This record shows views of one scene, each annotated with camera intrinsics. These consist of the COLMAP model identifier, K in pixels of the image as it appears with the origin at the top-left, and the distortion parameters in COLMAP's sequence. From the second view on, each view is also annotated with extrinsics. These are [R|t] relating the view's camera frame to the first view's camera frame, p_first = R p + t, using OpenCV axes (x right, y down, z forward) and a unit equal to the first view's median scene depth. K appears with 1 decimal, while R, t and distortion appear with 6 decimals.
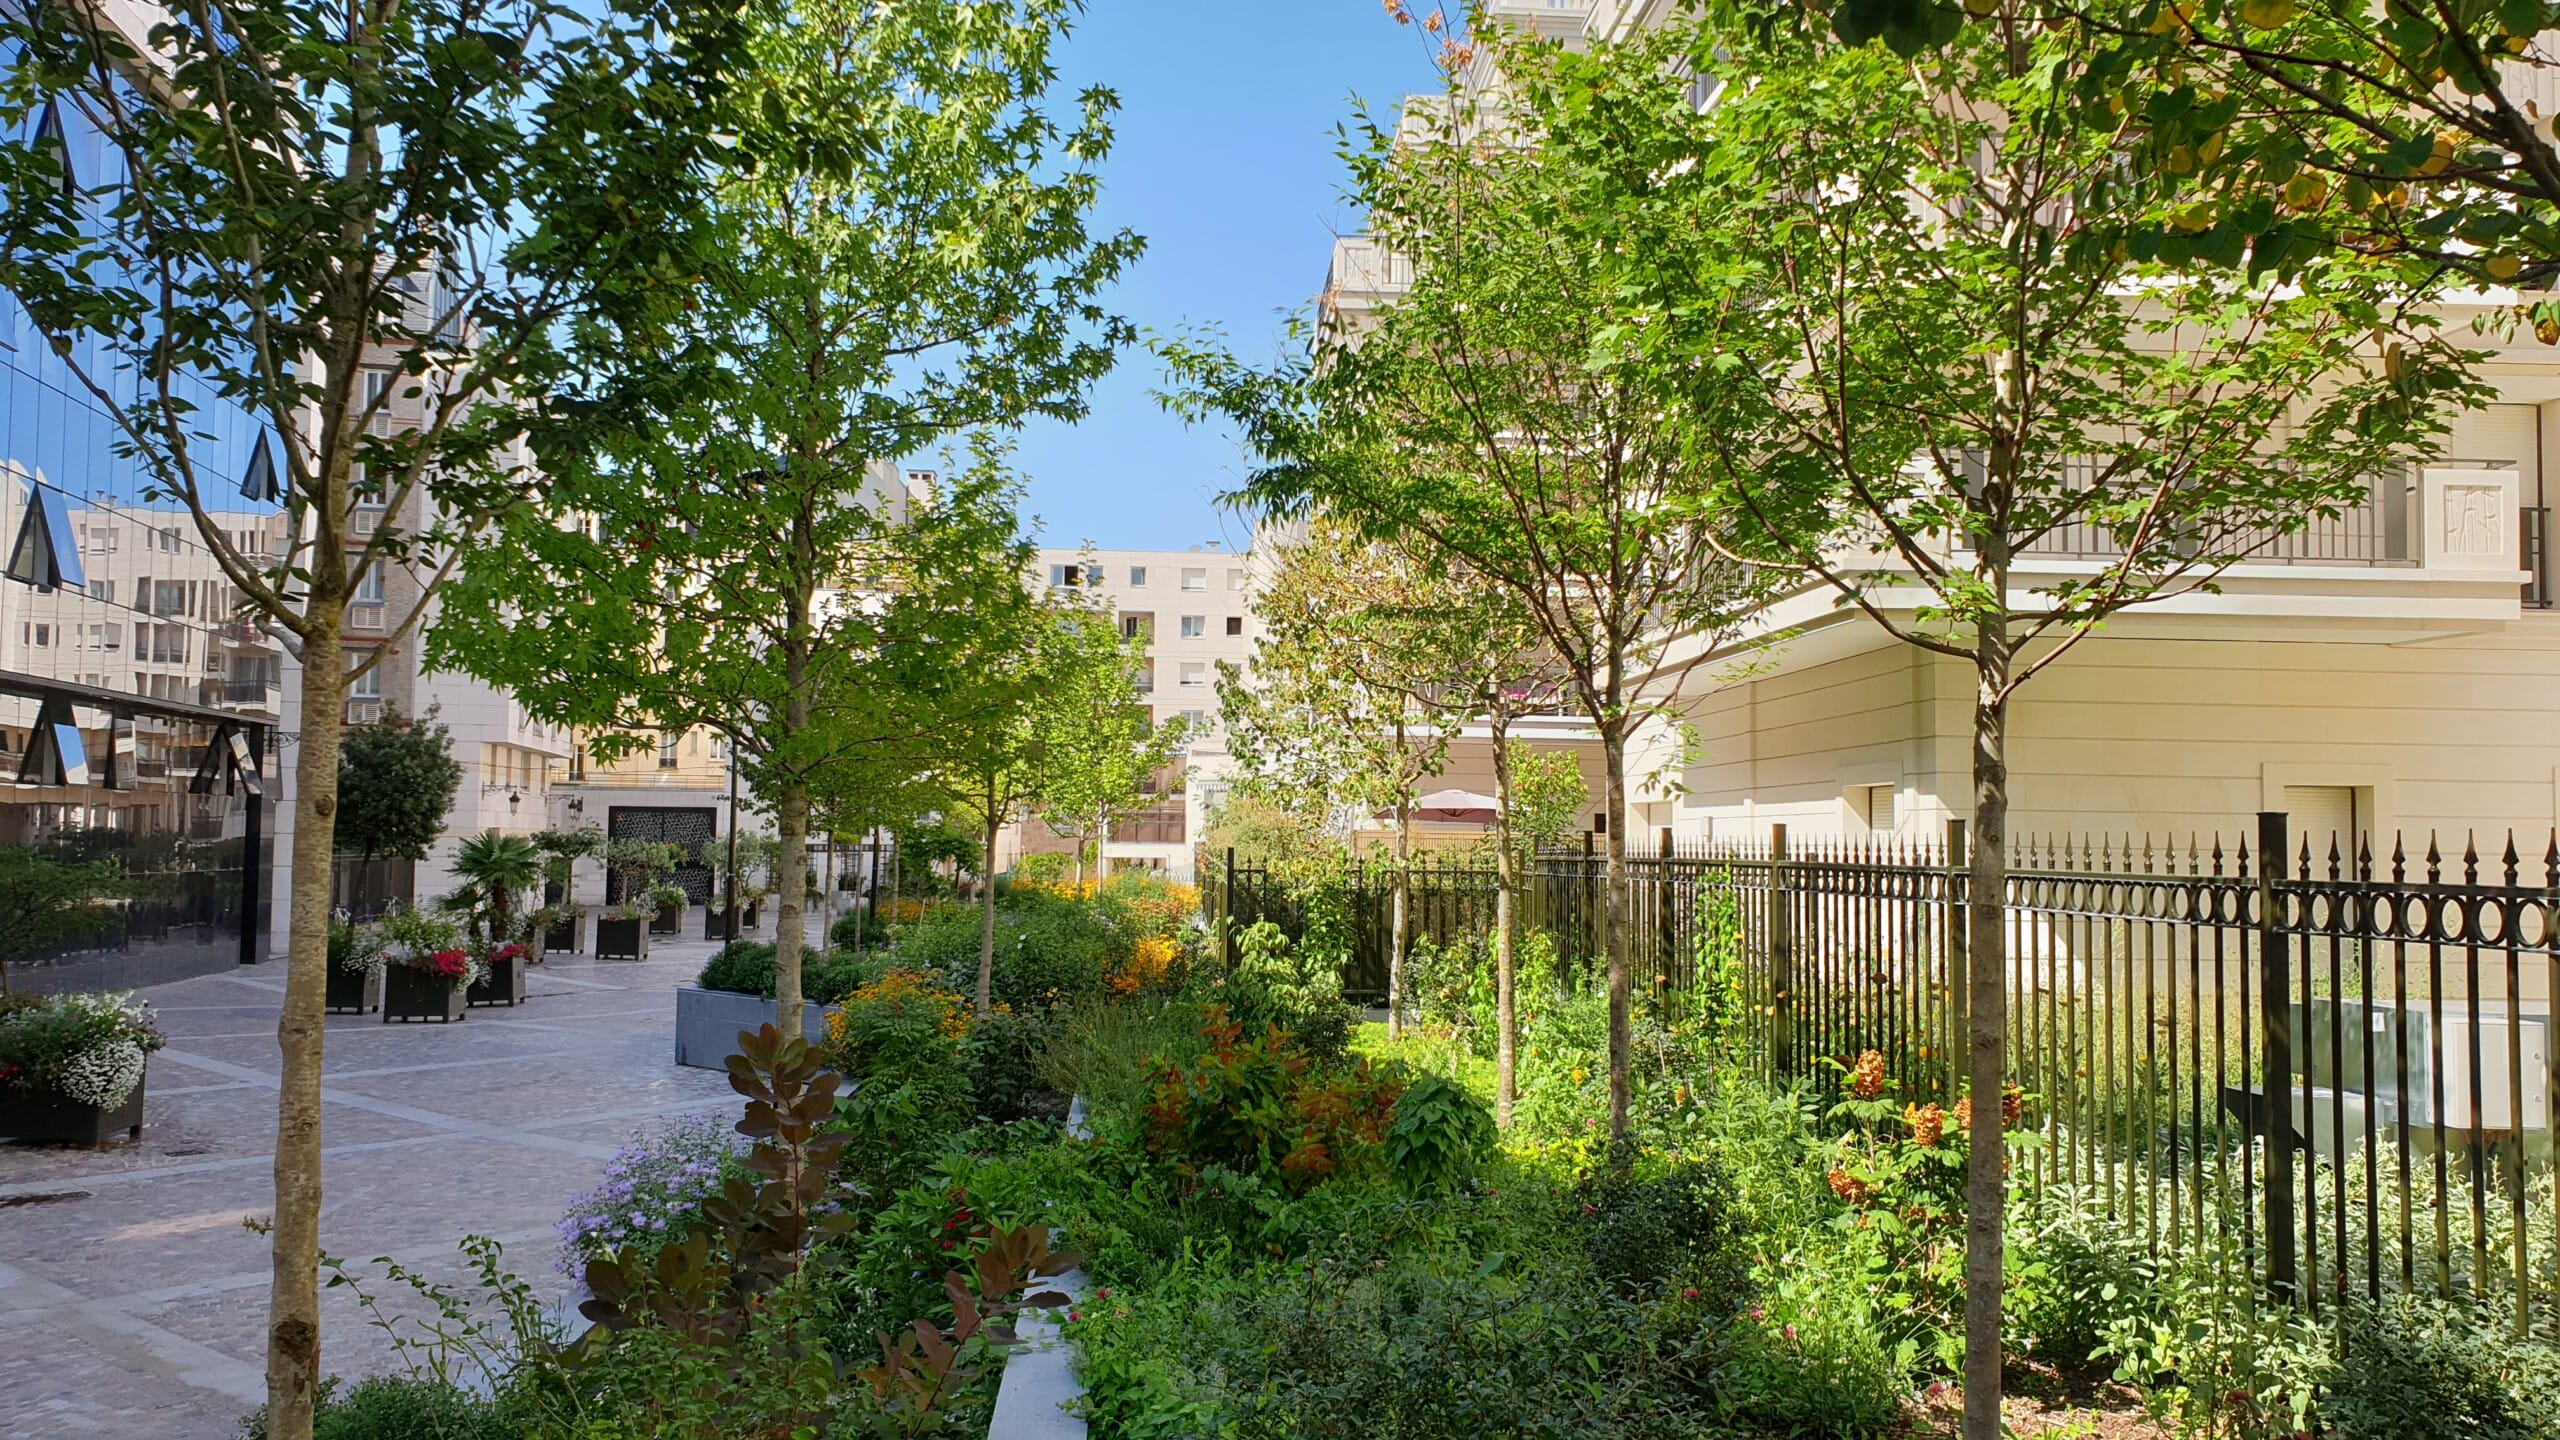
lens RADIAL K [[2010.9, 0, 1280.0], [0, 2010.9, 720.0], [0, 0, 1]] dist [0.108143, -0.148675]
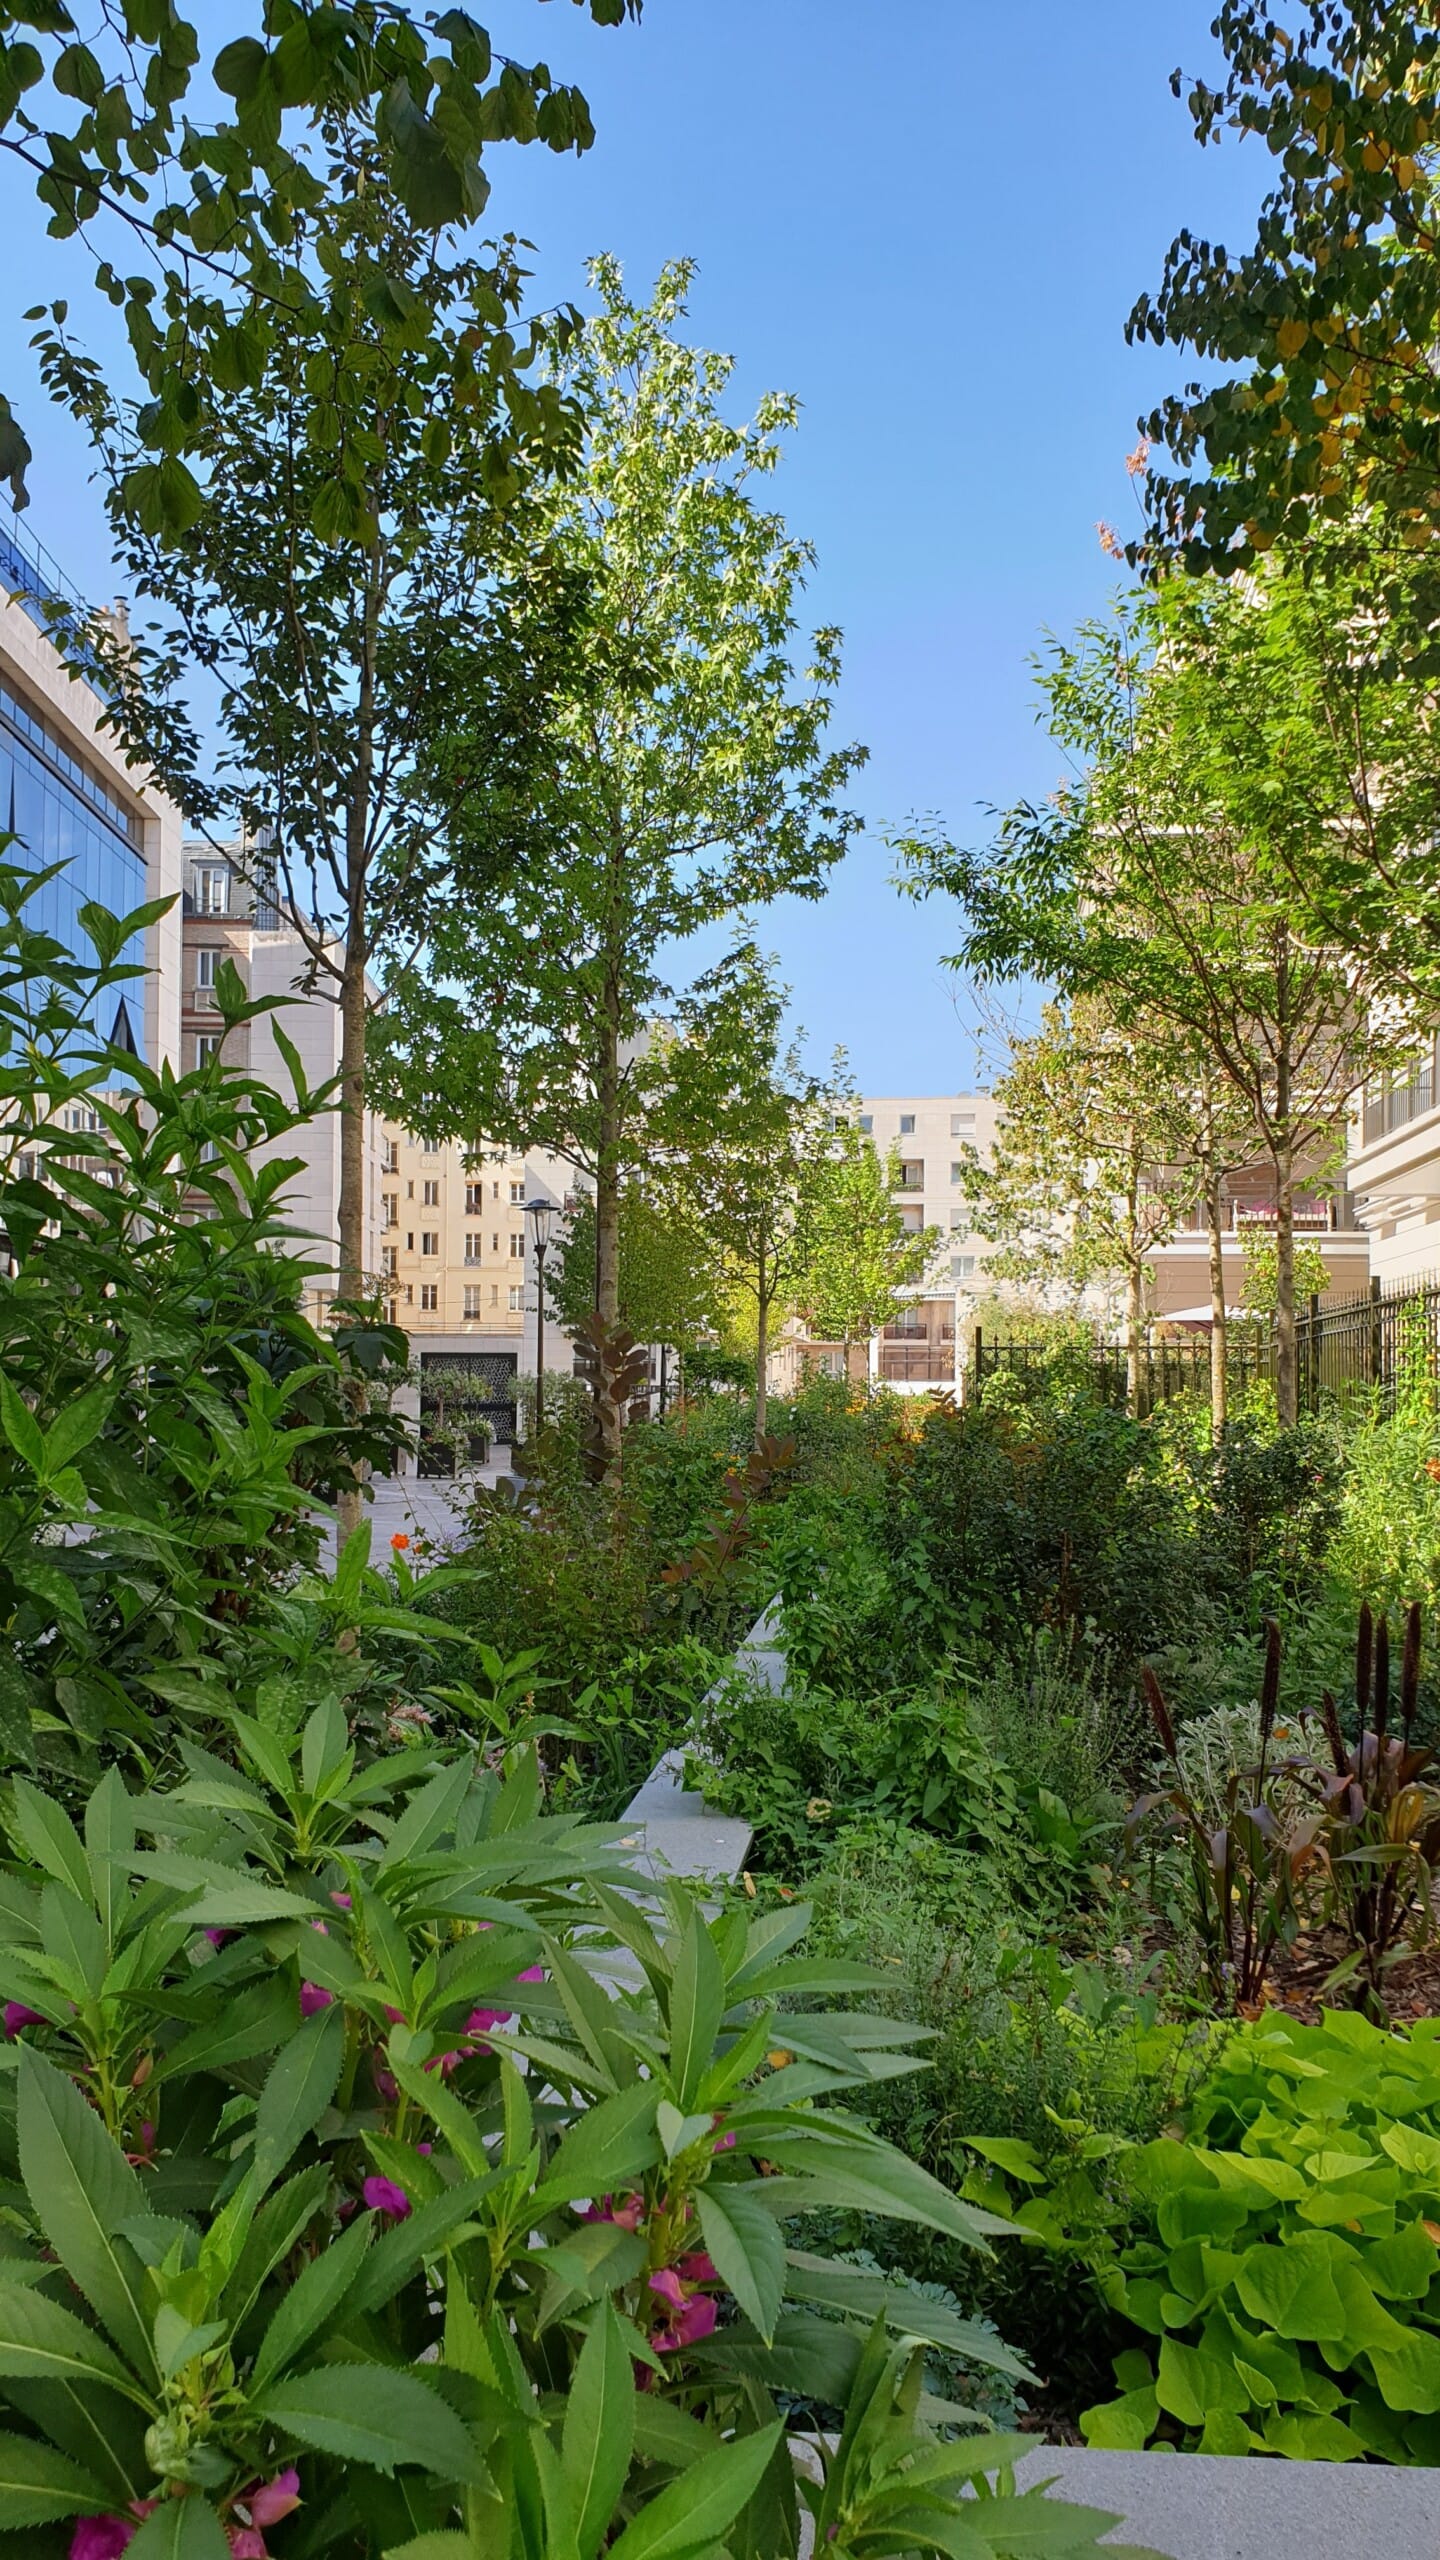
lens RADIAL K [[2010.9, 0, 720.0], [0, 2010.9, 1280.0], [0, 0, 1]] dist [0.108143, -0.148675]
pose [[0.985778, -0.022325, -0.166565, 0.043924], [0.022248, 0.999750, -0.002330, 0.092569], [0.166575, -0.001409, 0.986028, -0.258867]]
